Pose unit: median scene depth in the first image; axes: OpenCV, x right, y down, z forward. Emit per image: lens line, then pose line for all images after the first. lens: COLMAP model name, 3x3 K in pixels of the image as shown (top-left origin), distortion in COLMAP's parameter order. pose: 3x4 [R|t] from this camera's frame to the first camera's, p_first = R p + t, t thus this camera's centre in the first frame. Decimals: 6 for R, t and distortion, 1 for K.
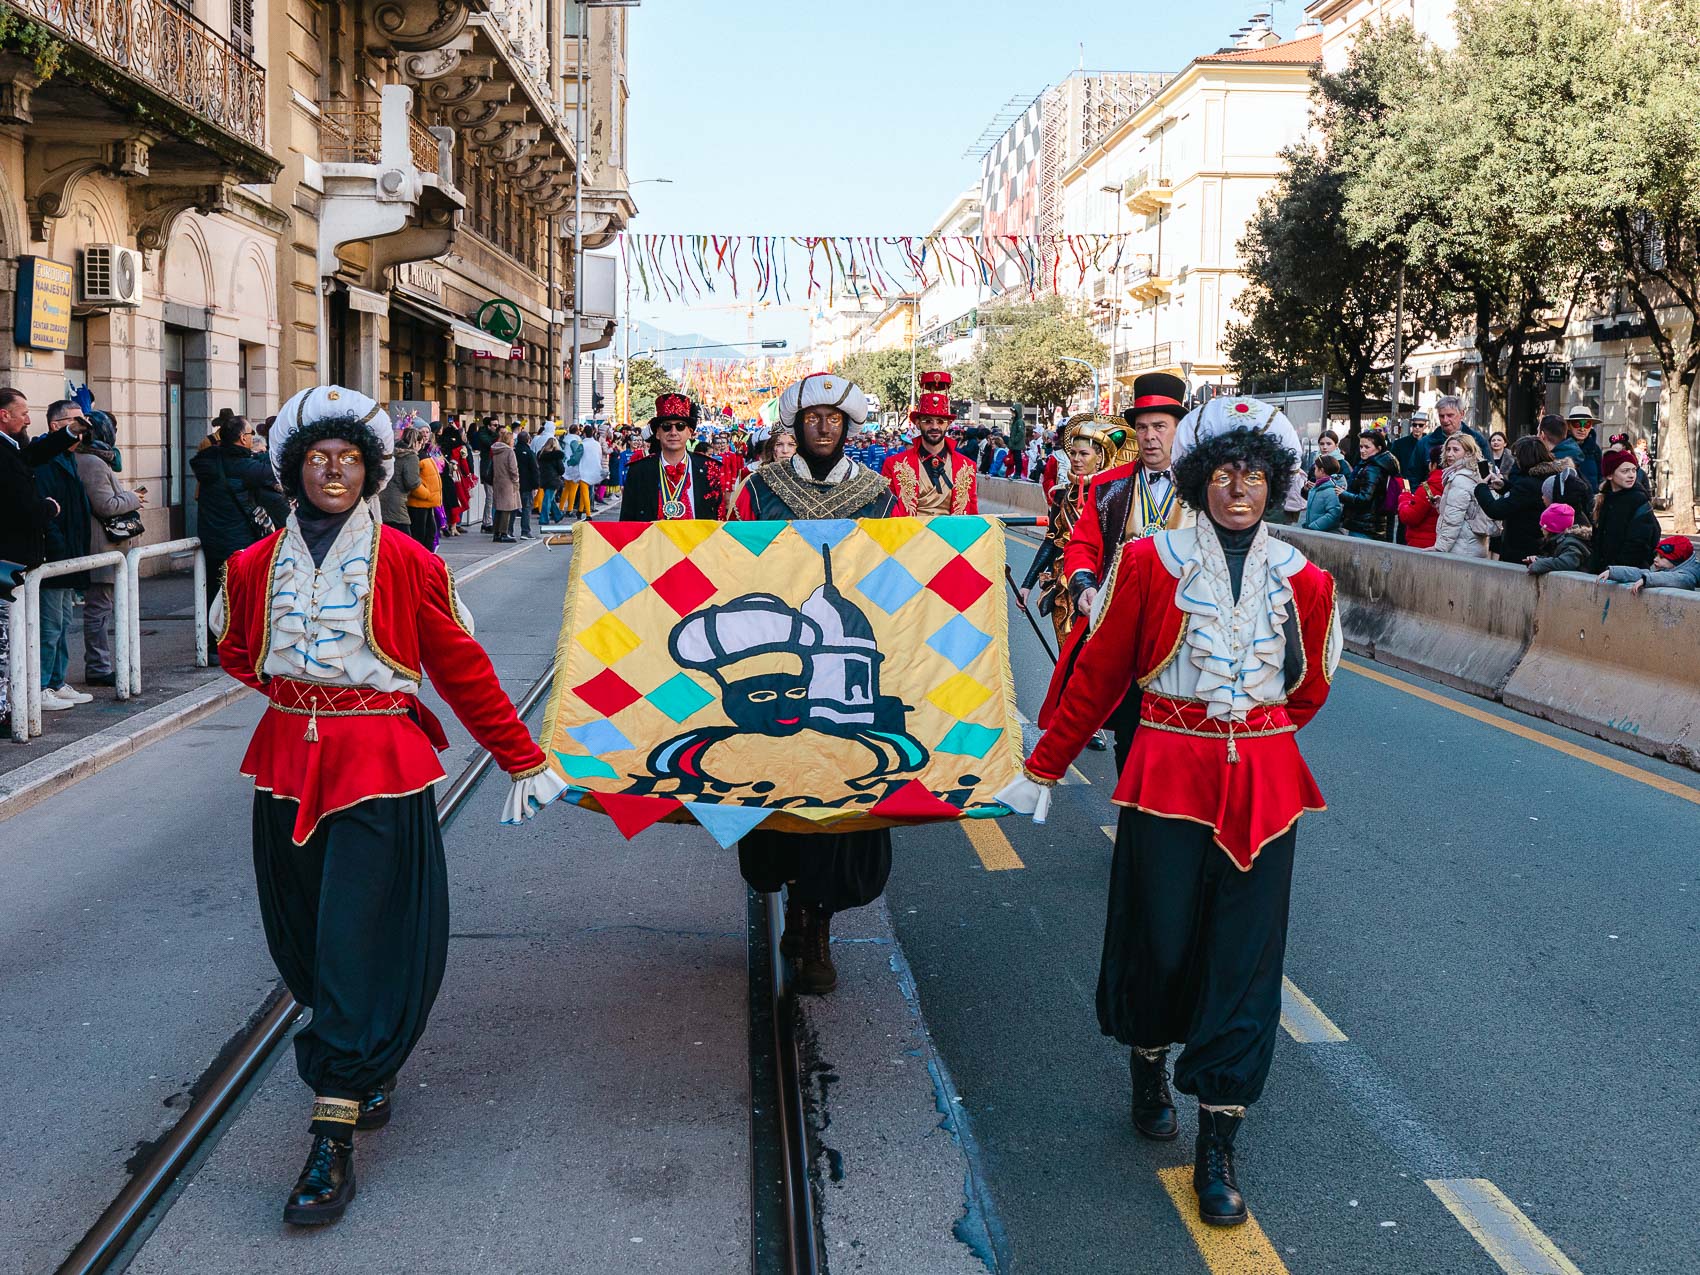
lens RADIAL K [[1877.7, 0, 829.2], [0, 1877.7, 562.2], [0, 0, 1]] dist [0.010050, -0.024615]
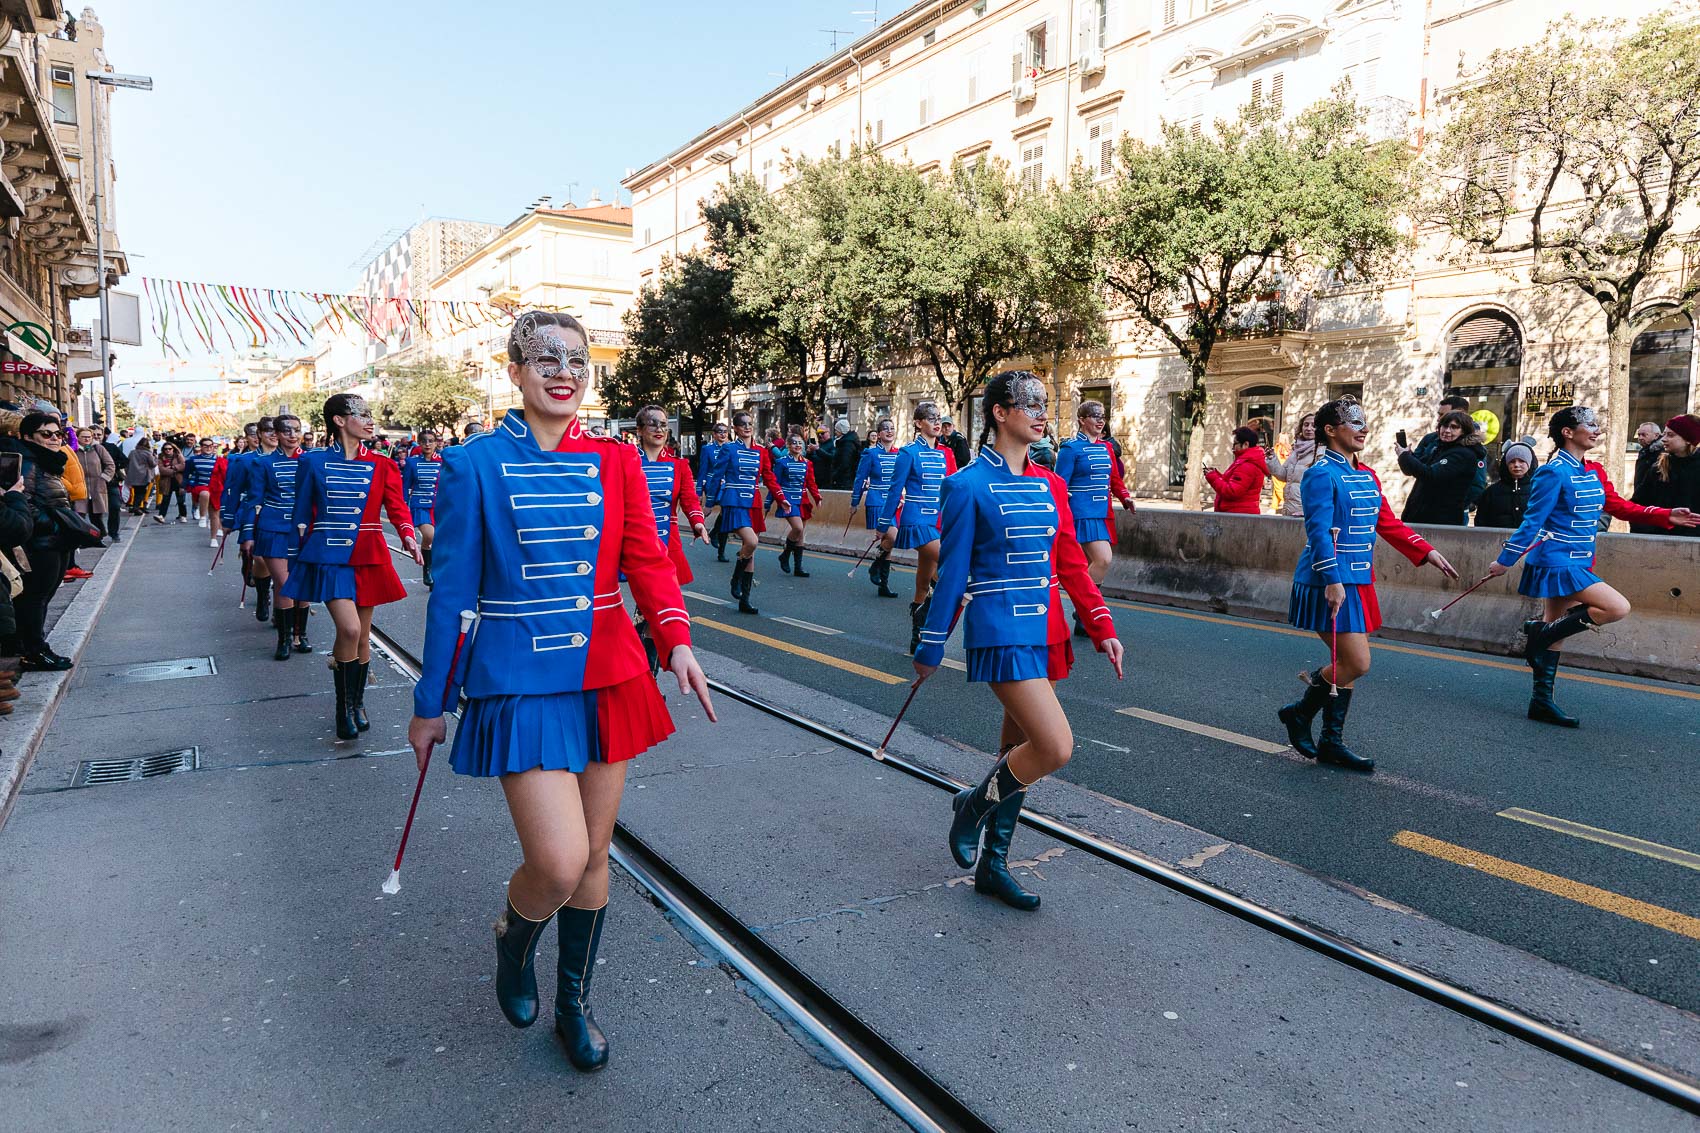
lens RADIAL K [[1054.1, 0, 856.1], [0, 1054.1, 546.1], [0, 0, 1]] dist [0.006579, 0.001147]
pose [[0.862935, -0.045779, 0.503236, -0.083554], [0.034512, 0.998902, 0.031690, -0.006561], [-0.504134, -0.009979, 0.863568, 0.215376]]
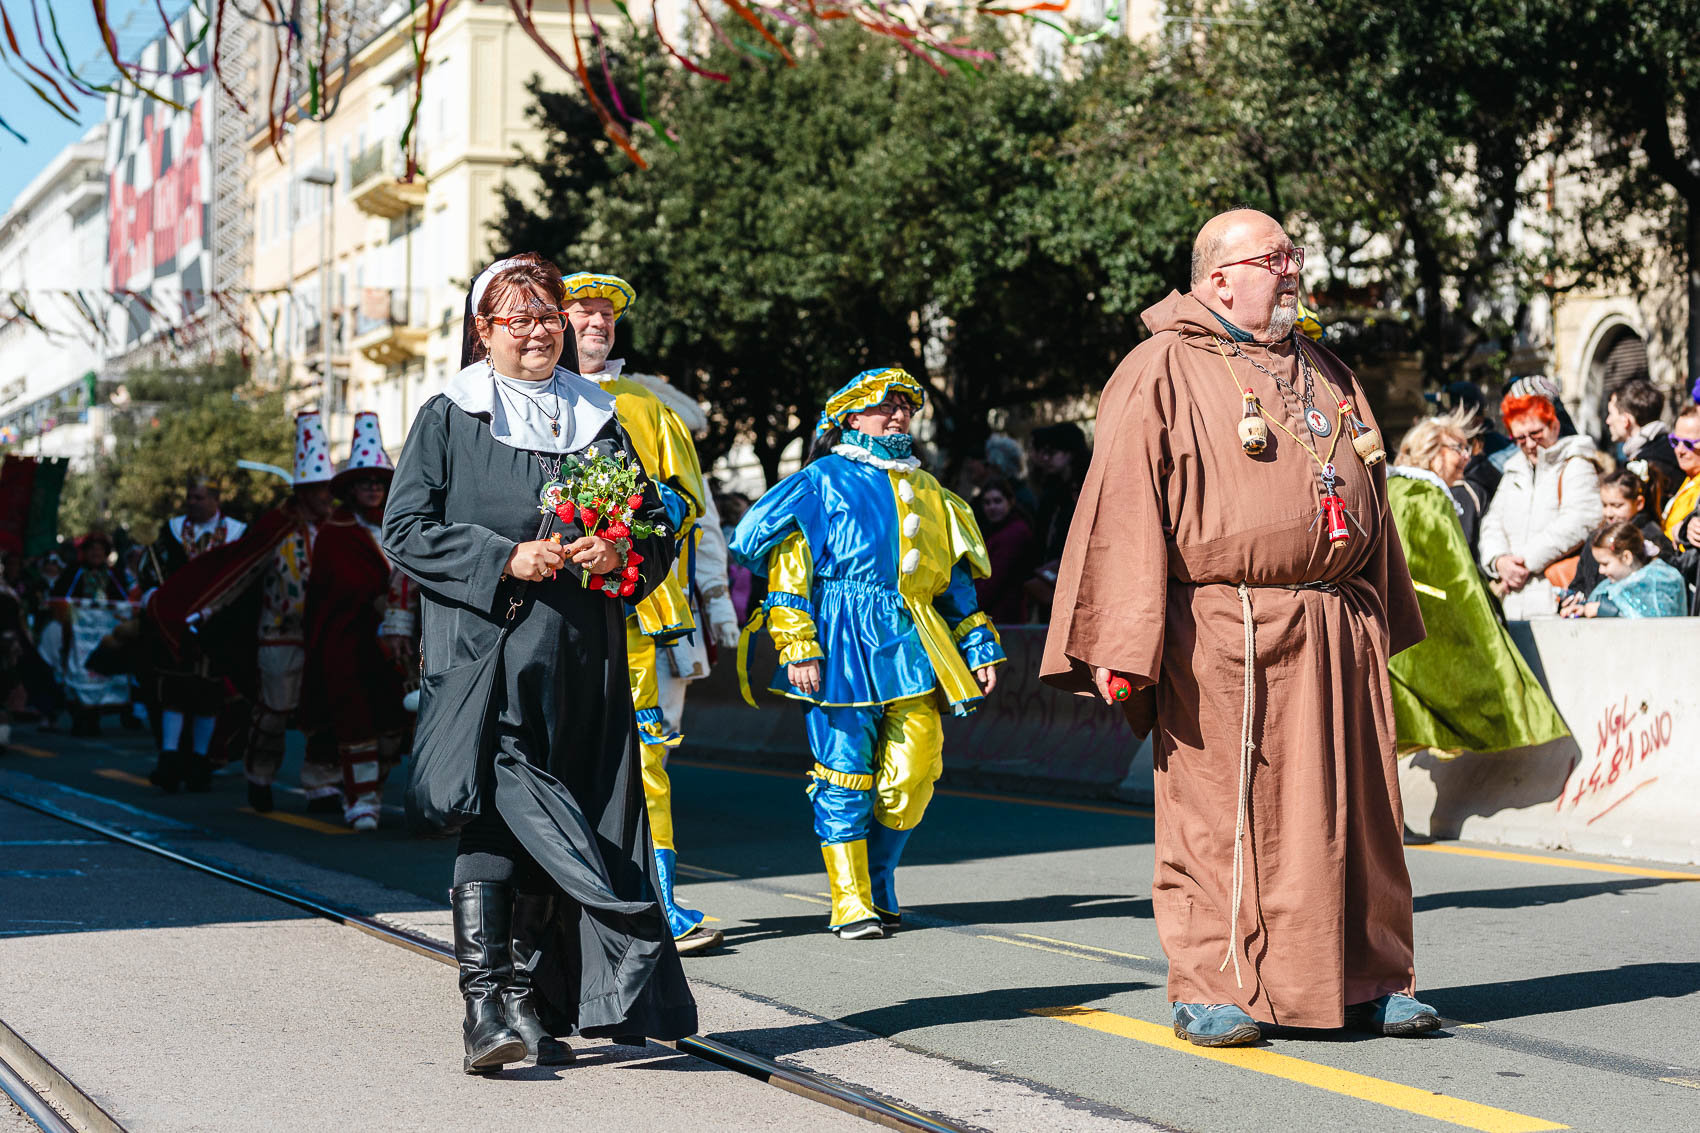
lens RADIAL K [[4046.9, 0, 850.0], [0, 4046.9, 566.5], [0, 0, 1]] dist [0.018852, -0.562403]
pose [[0.966818, -0.003868, 0.255438, -0.034687], [0.024901, 0.996551, -0.079159, 0.067334], [-0.254251, 0.082893, 0.963579, -0.637879]]
